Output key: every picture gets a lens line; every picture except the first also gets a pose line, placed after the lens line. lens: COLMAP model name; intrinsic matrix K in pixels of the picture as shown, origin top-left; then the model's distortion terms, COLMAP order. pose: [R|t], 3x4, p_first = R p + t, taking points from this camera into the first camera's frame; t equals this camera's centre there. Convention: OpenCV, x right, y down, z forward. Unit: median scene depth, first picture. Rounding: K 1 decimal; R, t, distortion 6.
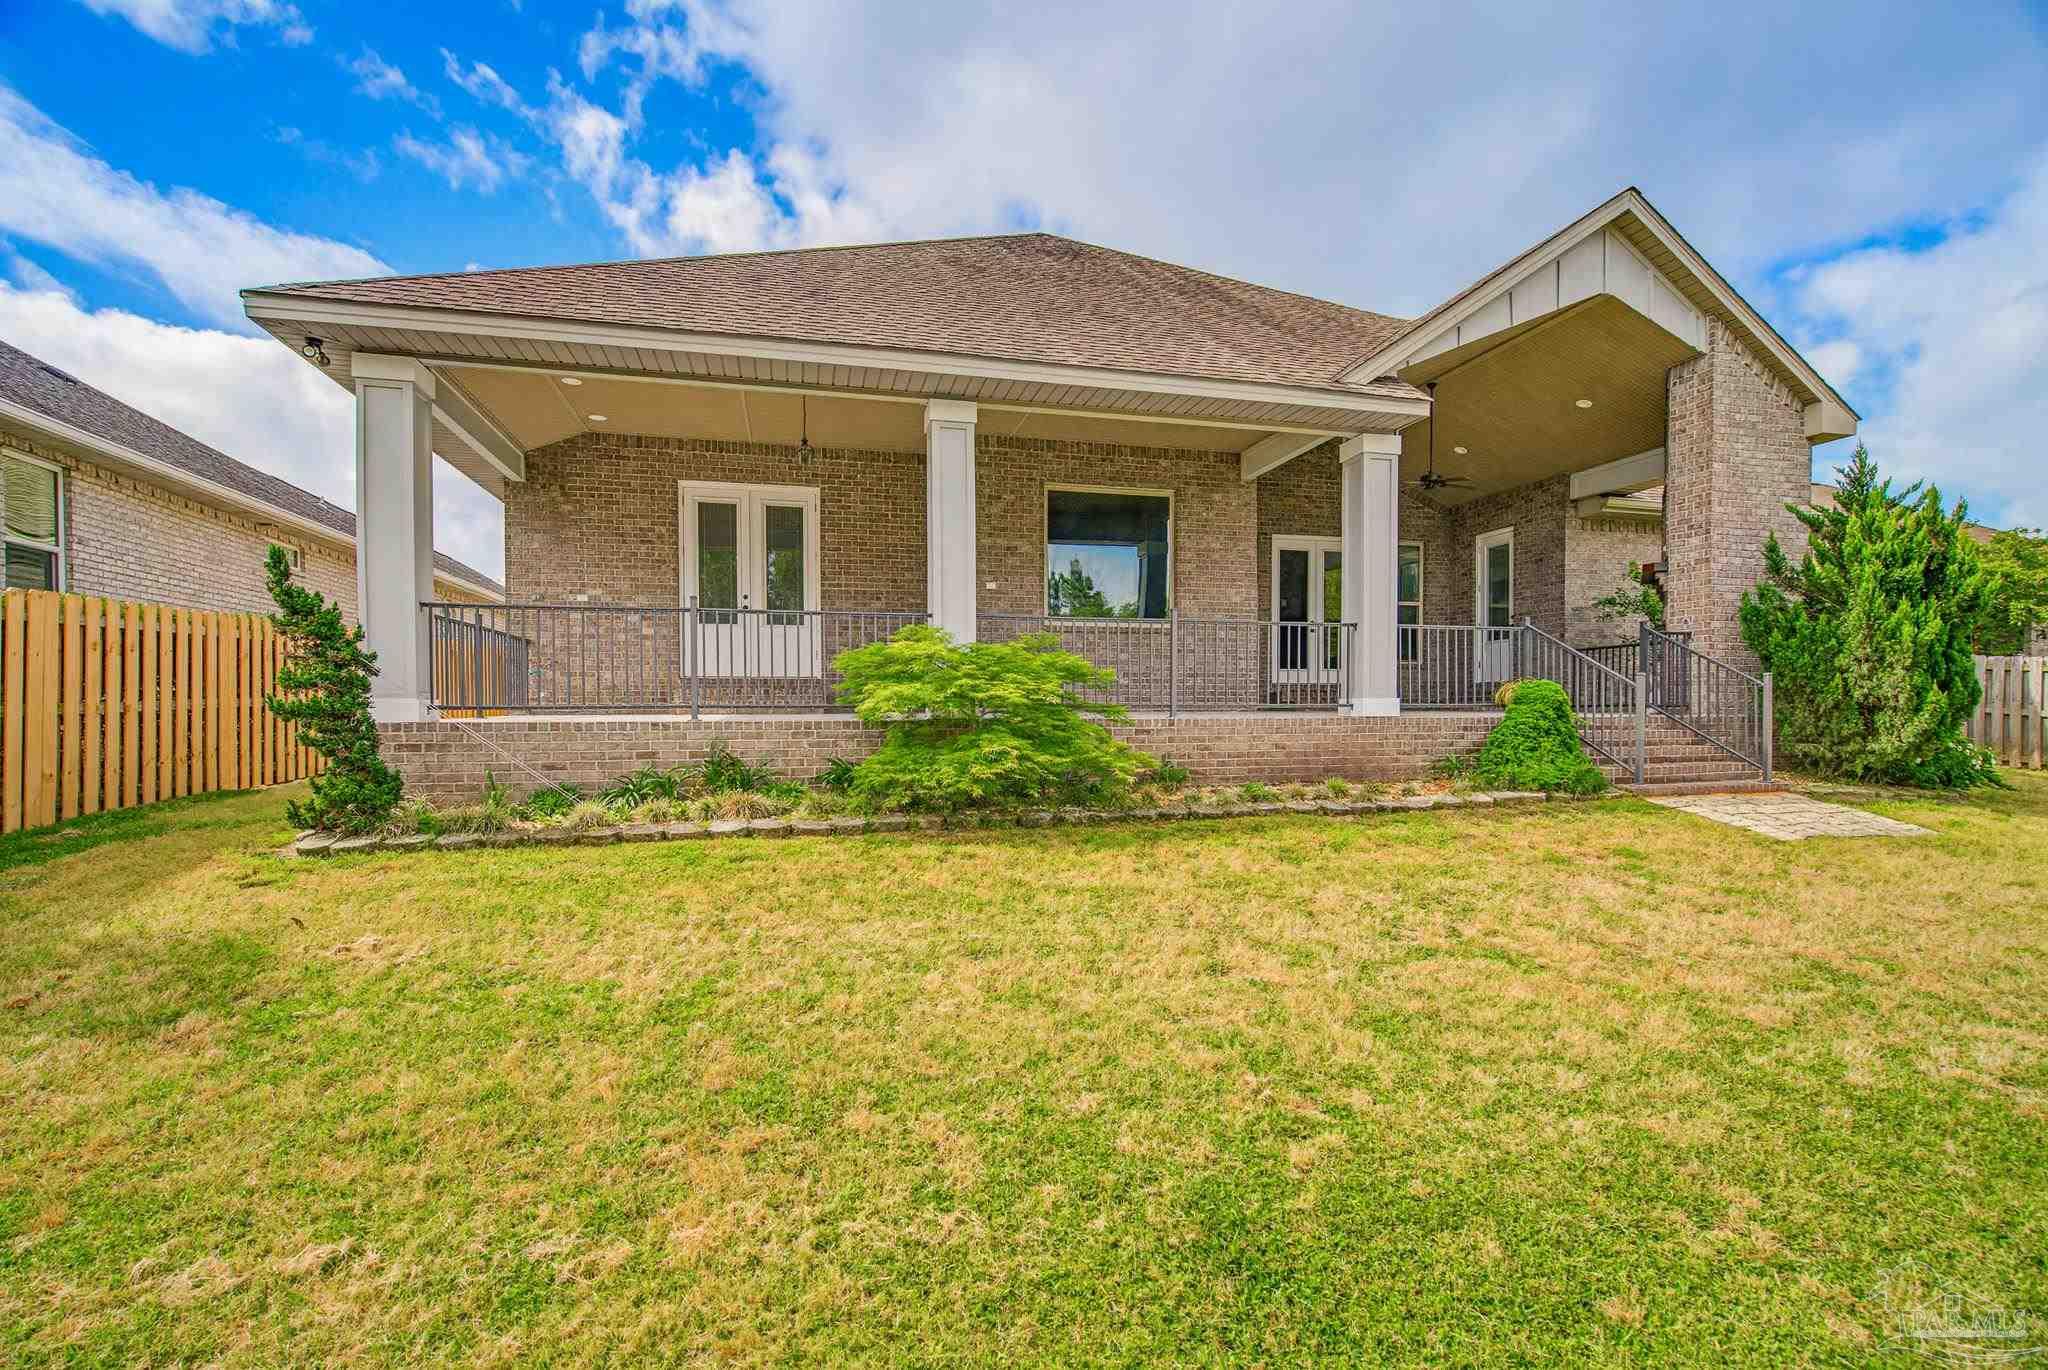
lens RADIAL K [[944.1, 0, 1032.9], [0, 944.1, 696.4], [0, 0, 1]] dist [0.008090, -0.000375]
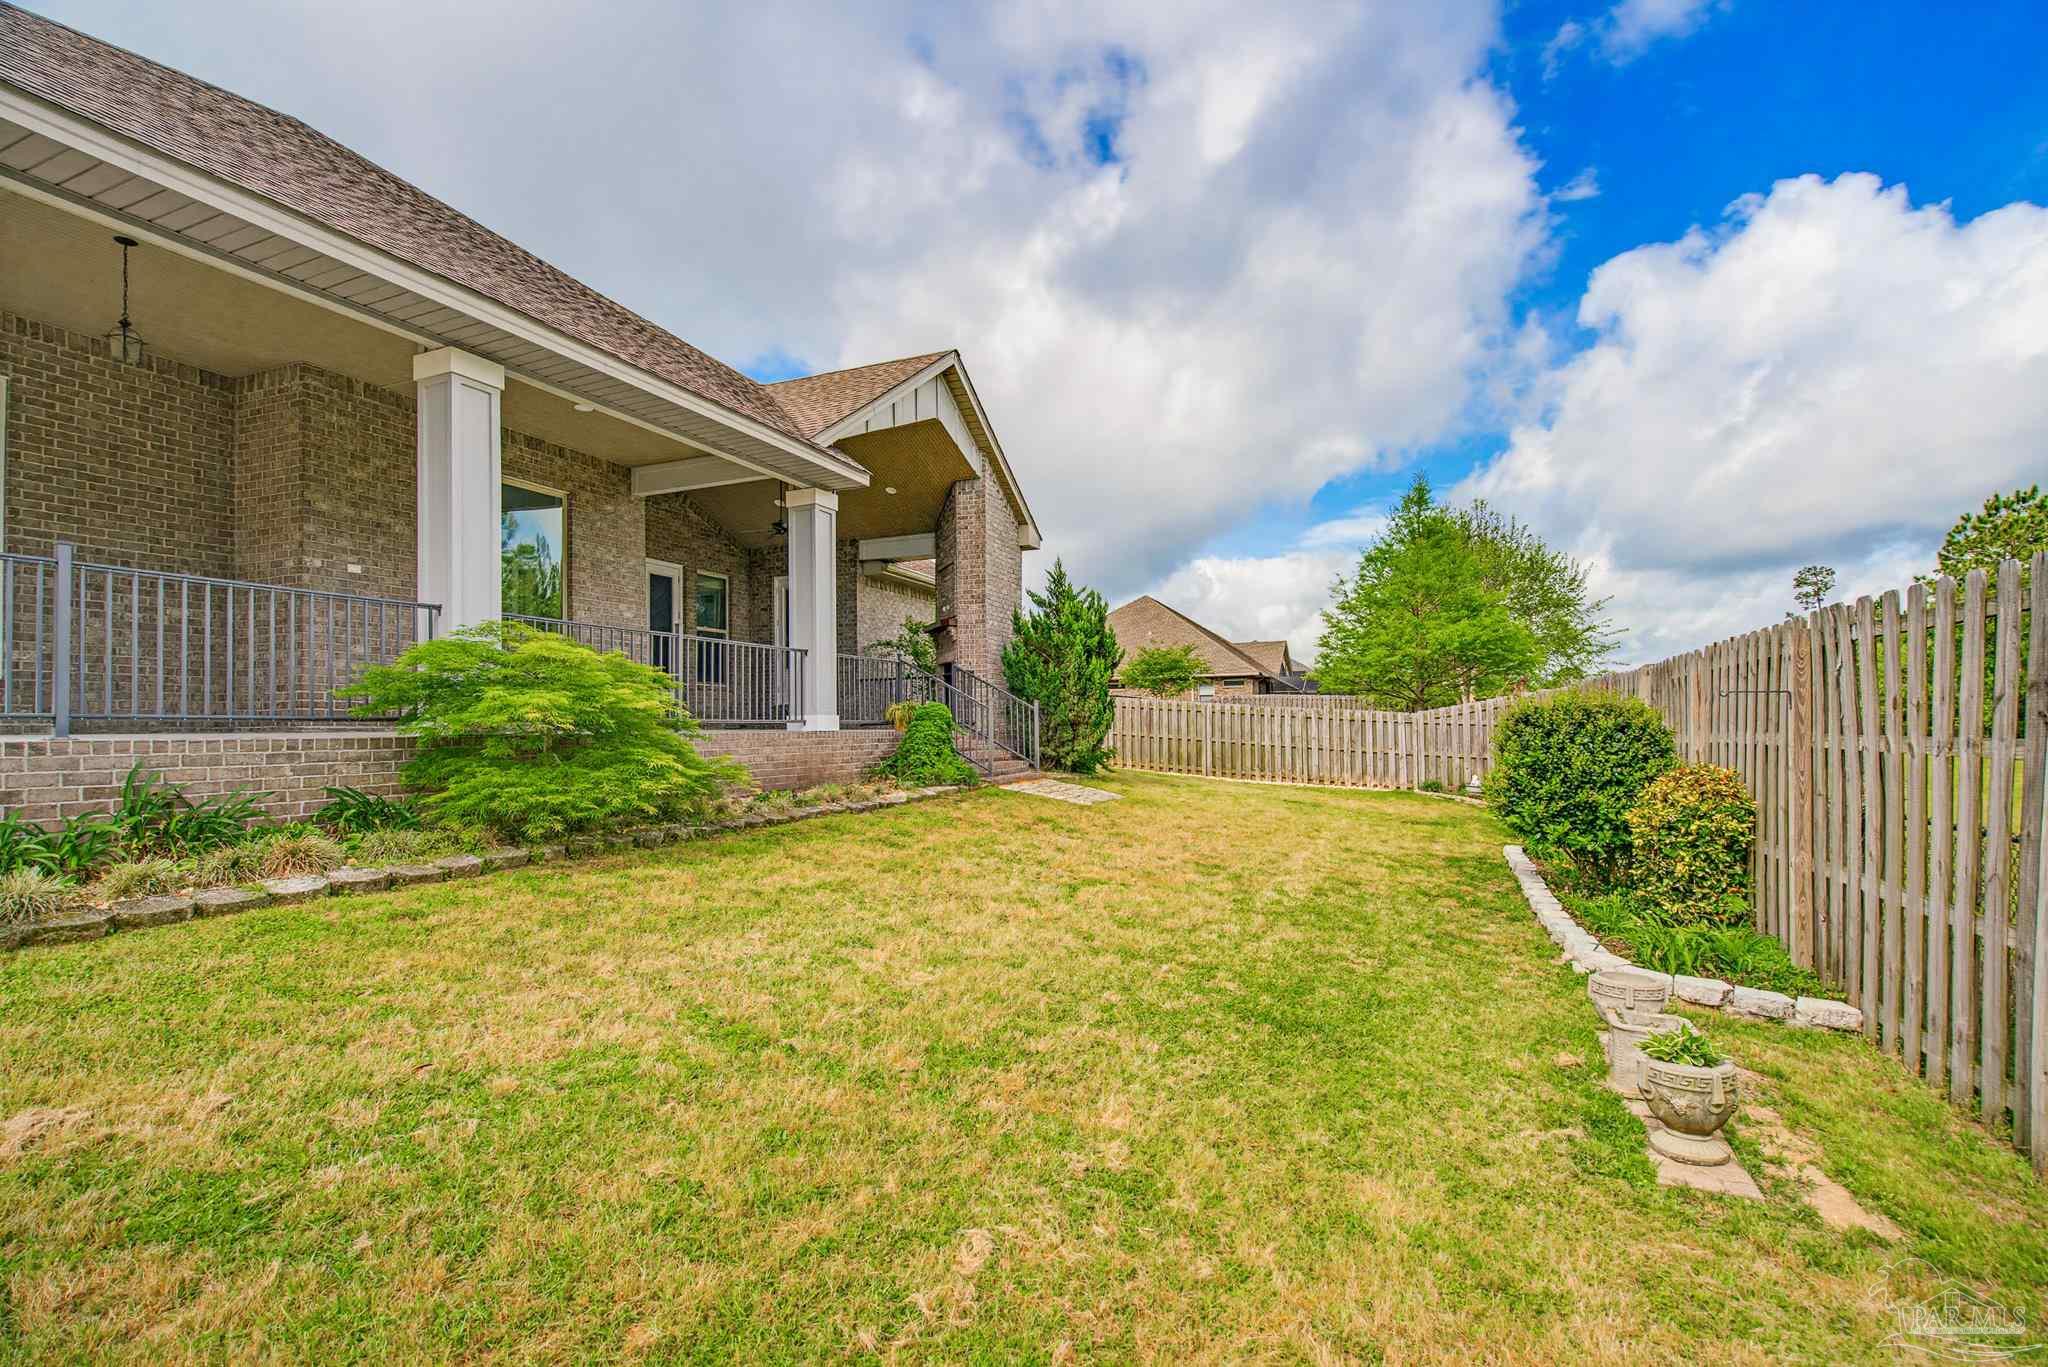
lens RADIAL K [[944.1, 0, 1042.7], [0, 944.1, 683.5], [0, 0, 1]] dist [0.008090, -0.000375]
pose [[0.594172, 0.035593, 0.803550, -0.420659], [-0.003063, 0.999113, -0.041991, 0.011068], [-0.804332, 0.022489, 0.593754, 0.093496]]
